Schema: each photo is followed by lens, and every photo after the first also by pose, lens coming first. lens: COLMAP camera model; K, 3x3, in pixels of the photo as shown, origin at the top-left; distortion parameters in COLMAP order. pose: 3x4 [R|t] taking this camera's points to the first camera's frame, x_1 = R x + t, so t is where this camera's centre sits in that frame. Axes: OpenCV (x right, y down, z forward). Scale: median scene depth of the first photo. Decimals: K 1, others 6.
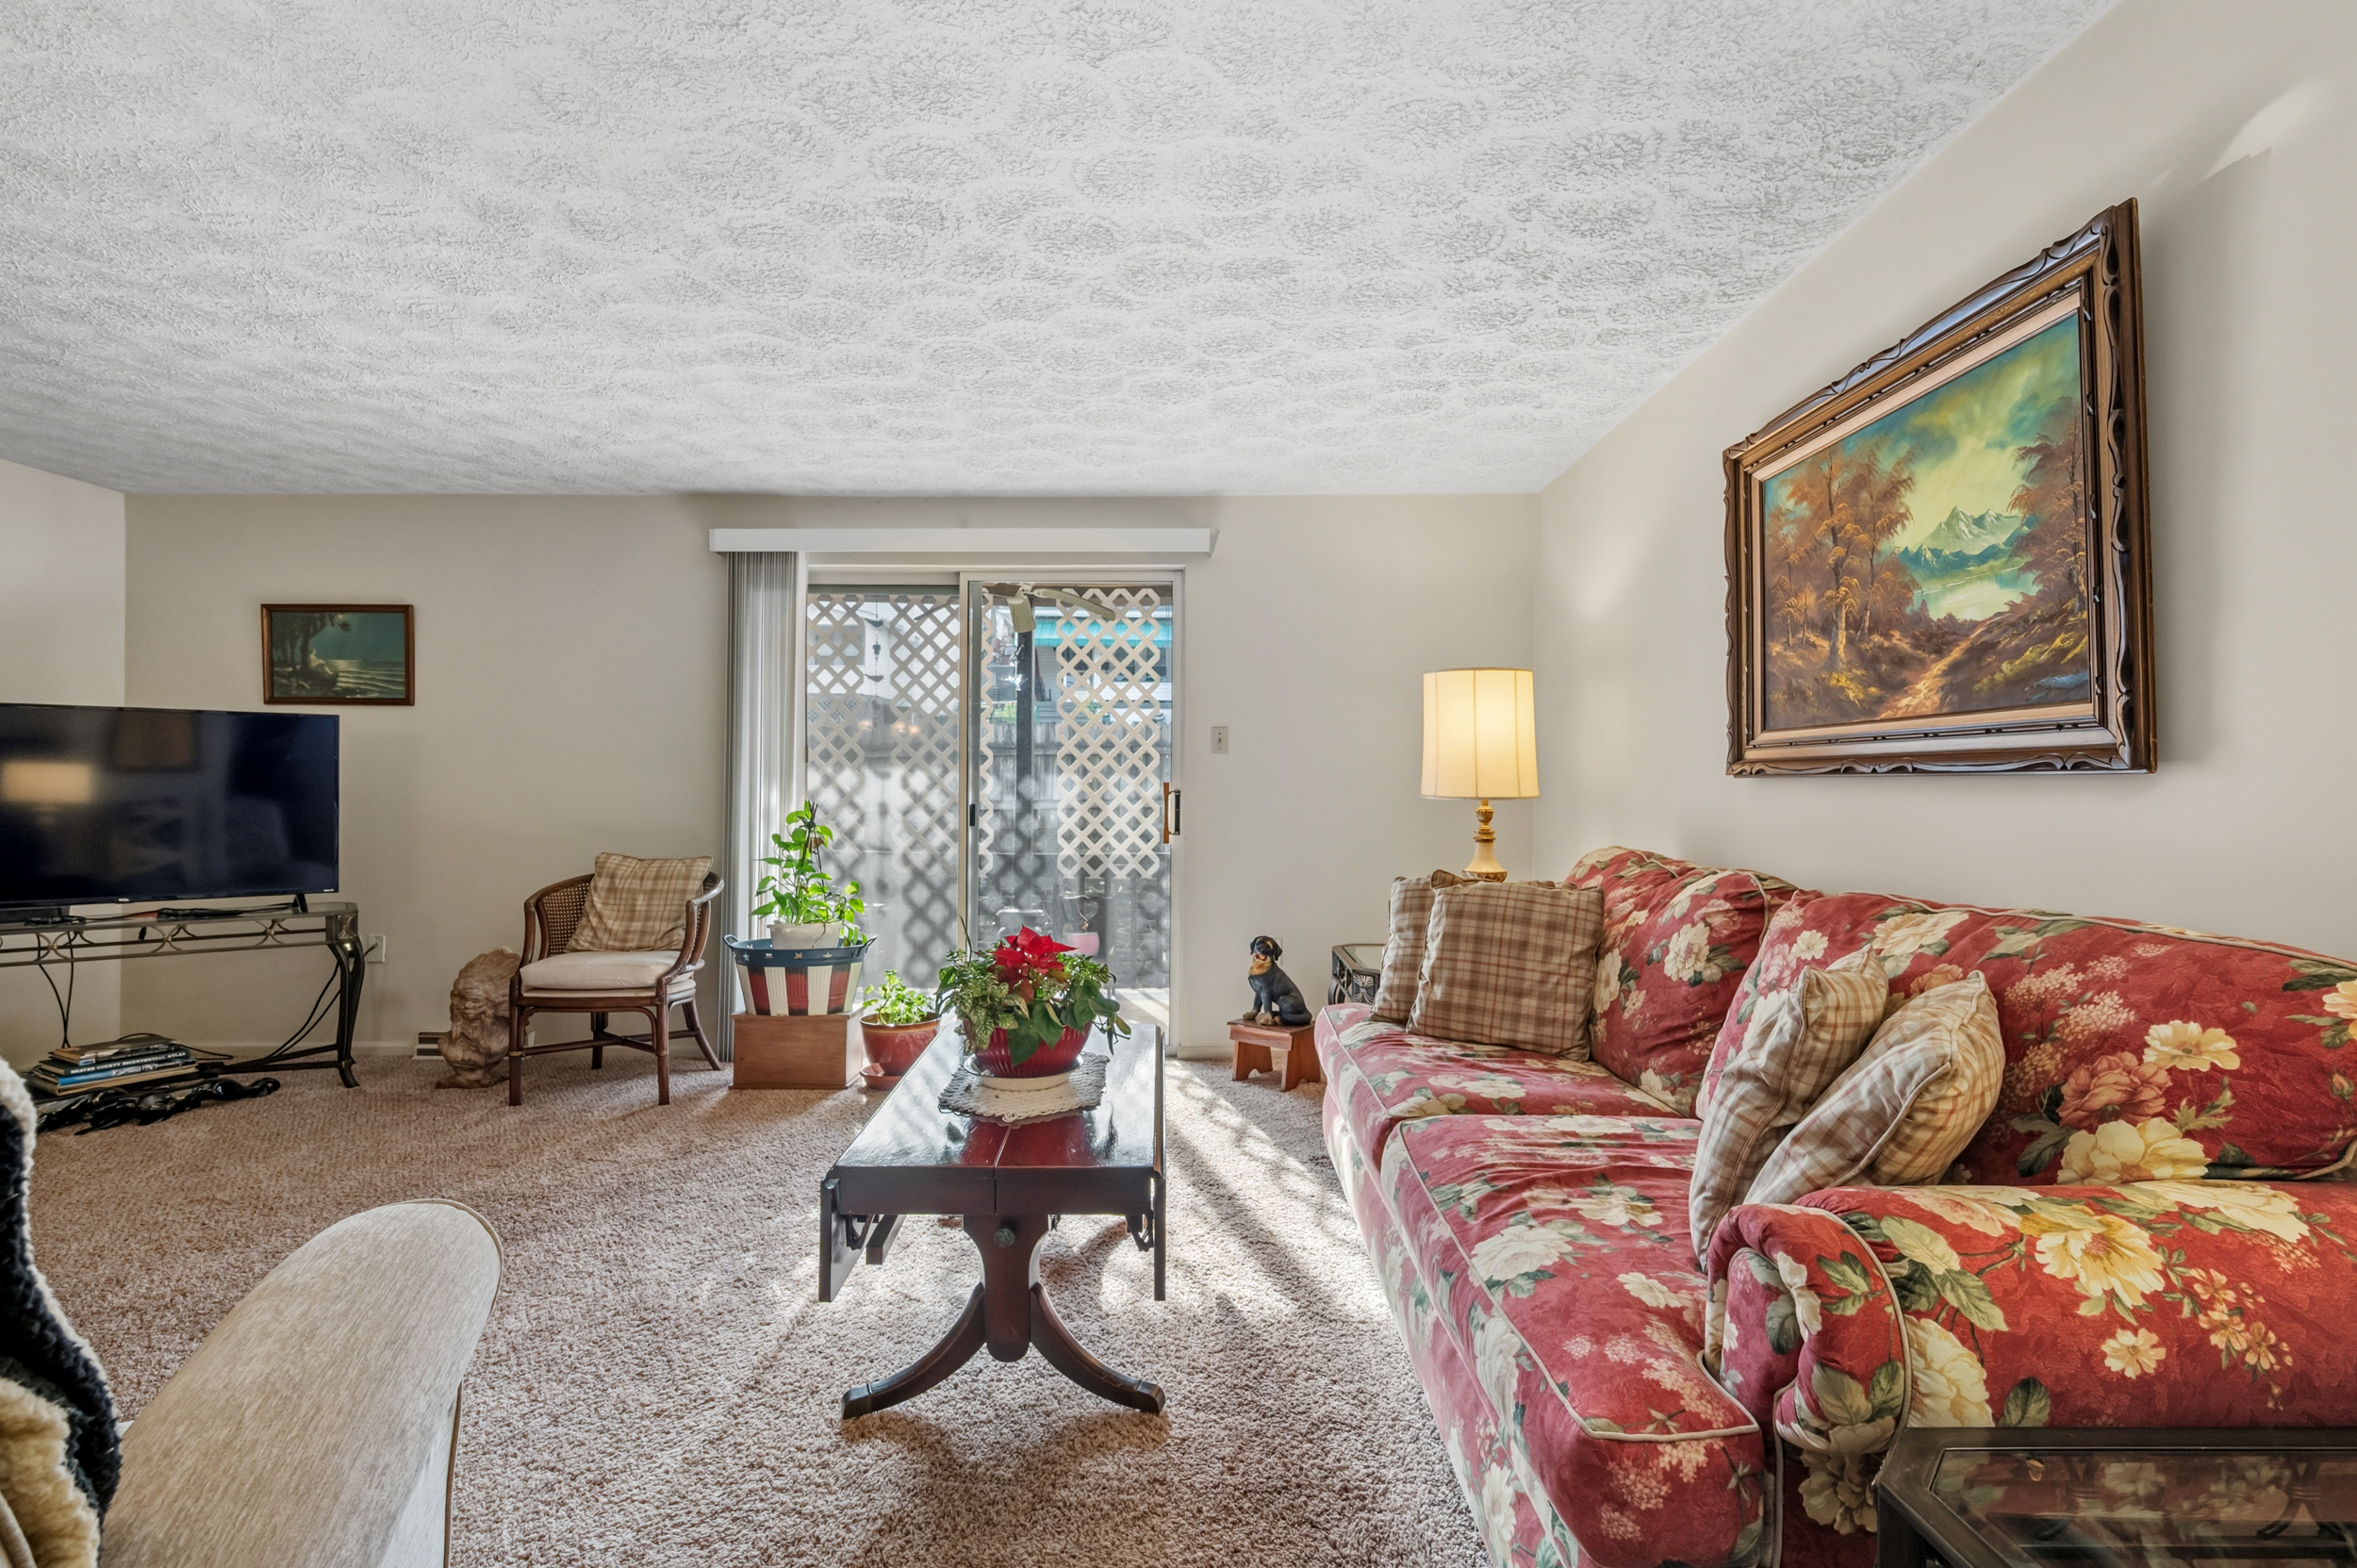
lens RADIAL K [[1047.2, 0, 1182.0], [0, 1047.2, 785.2], [0, 0, 1]] dist [-0.001287, 0.000226]
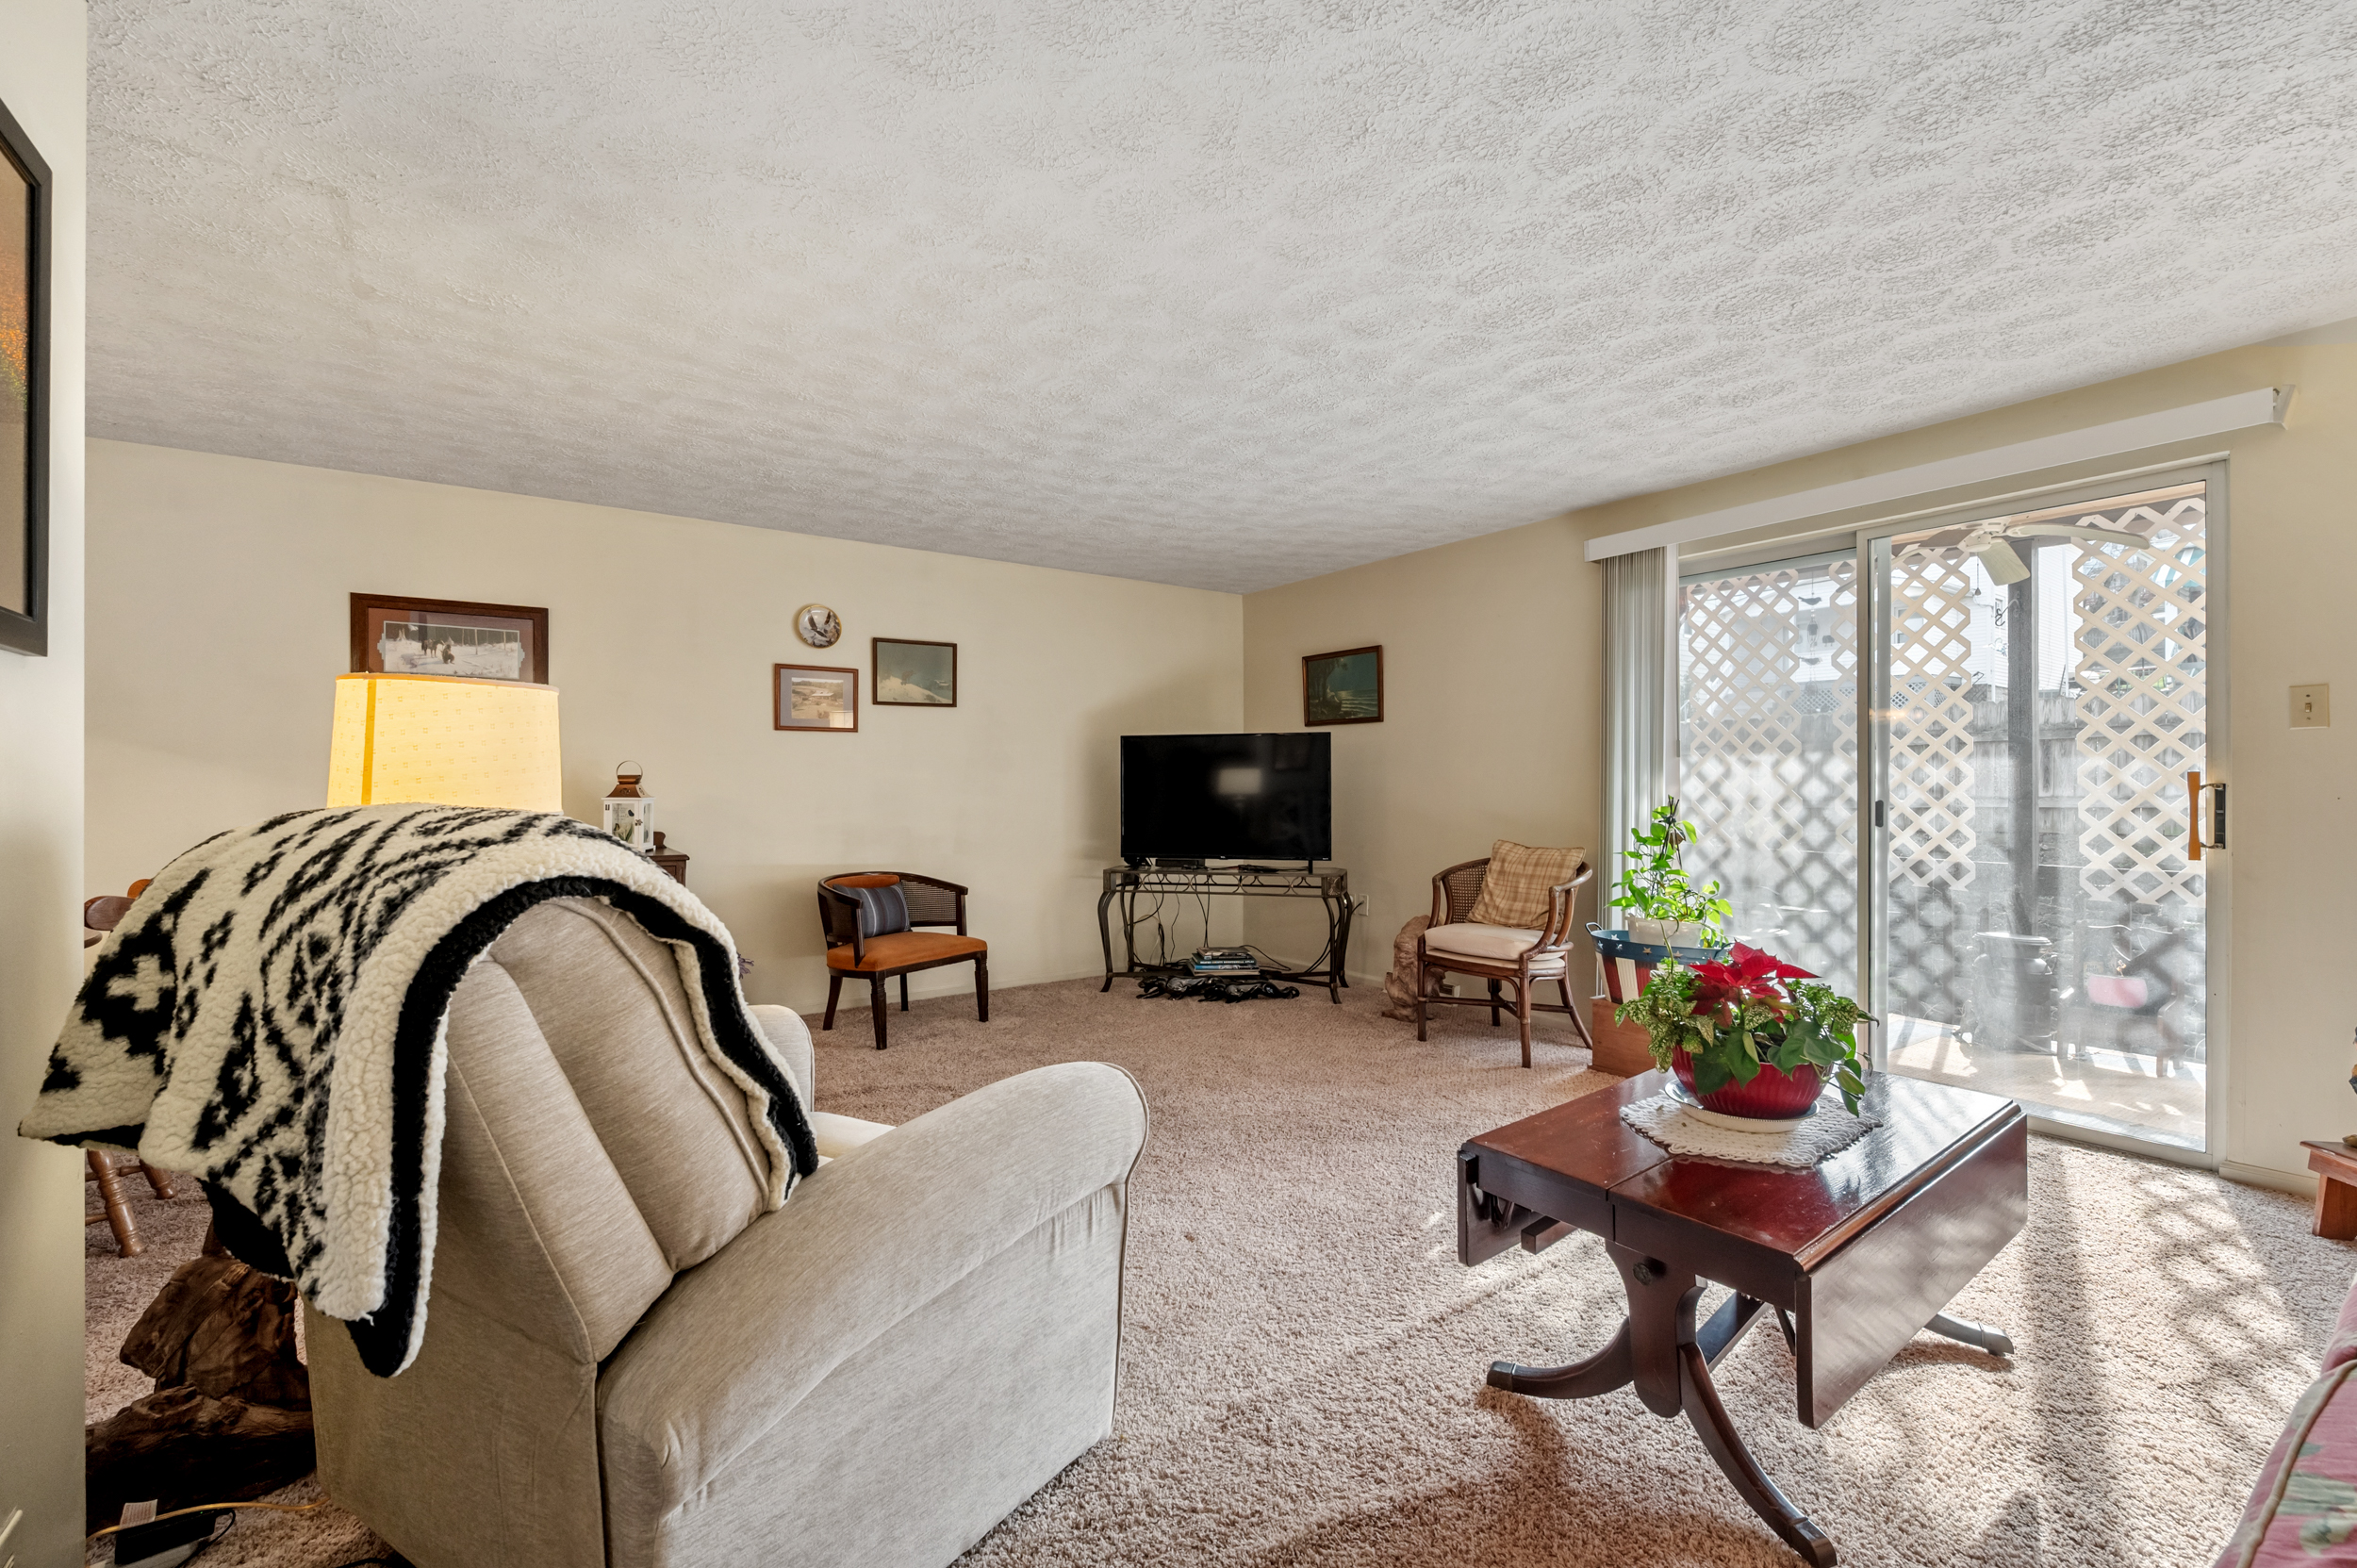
lens RADIAL K [[997.1, 0, 1180.0], [0, 997.1, 780.6], [0, 0, 1]] dist [-0.000458, 0.000104]
pose [[0.577783, -0.007352, -0.816157, 0.163873], [0.008593, 0.999959, -0.002924, -0.001122], [0.816145, -0.005324, 0.577823, 0.086667]]
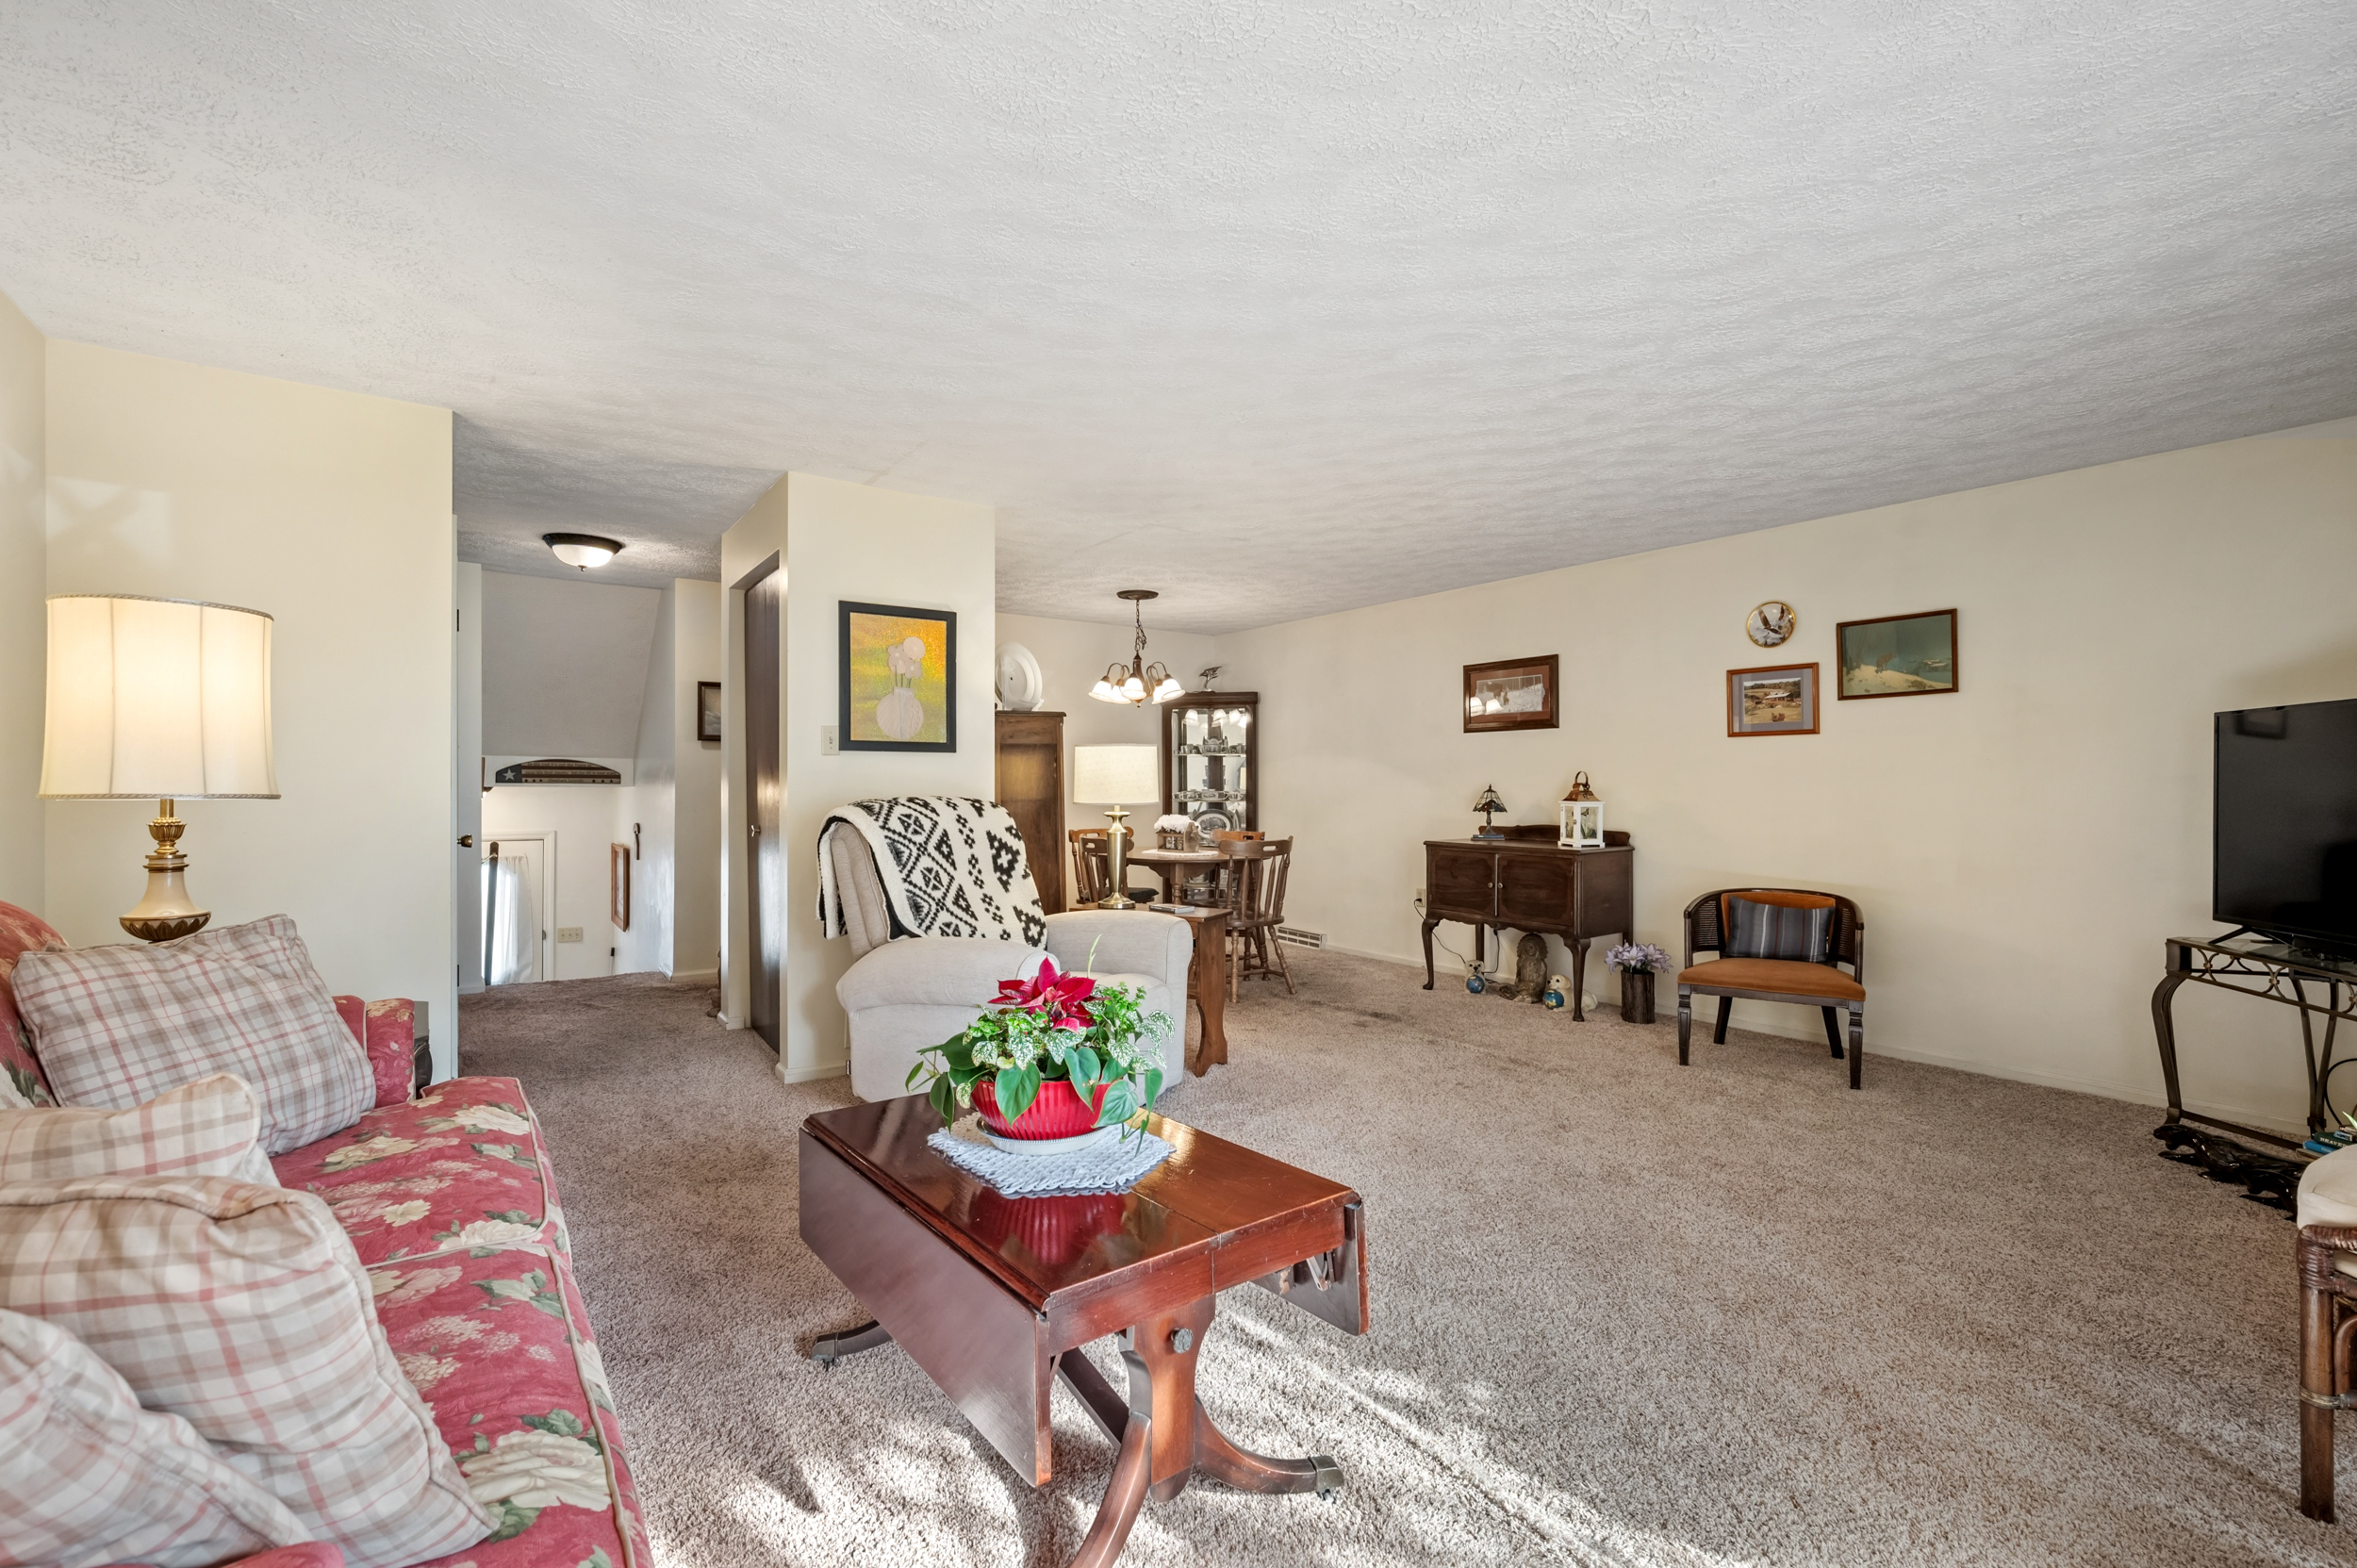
lens RADIAL K [[1023.5, 0, 1178.5], [0, 1023.5, 784.0], [0, 0, 1]] dist [0.001187, 0.000047]
pose [[-0.810012, -0.007864, -0.586361, 0.157735], [-0.001926, 0.999940, -0.010751, 0.001268], [0.586410, -0.007579, -0.809979, 1.084585]]
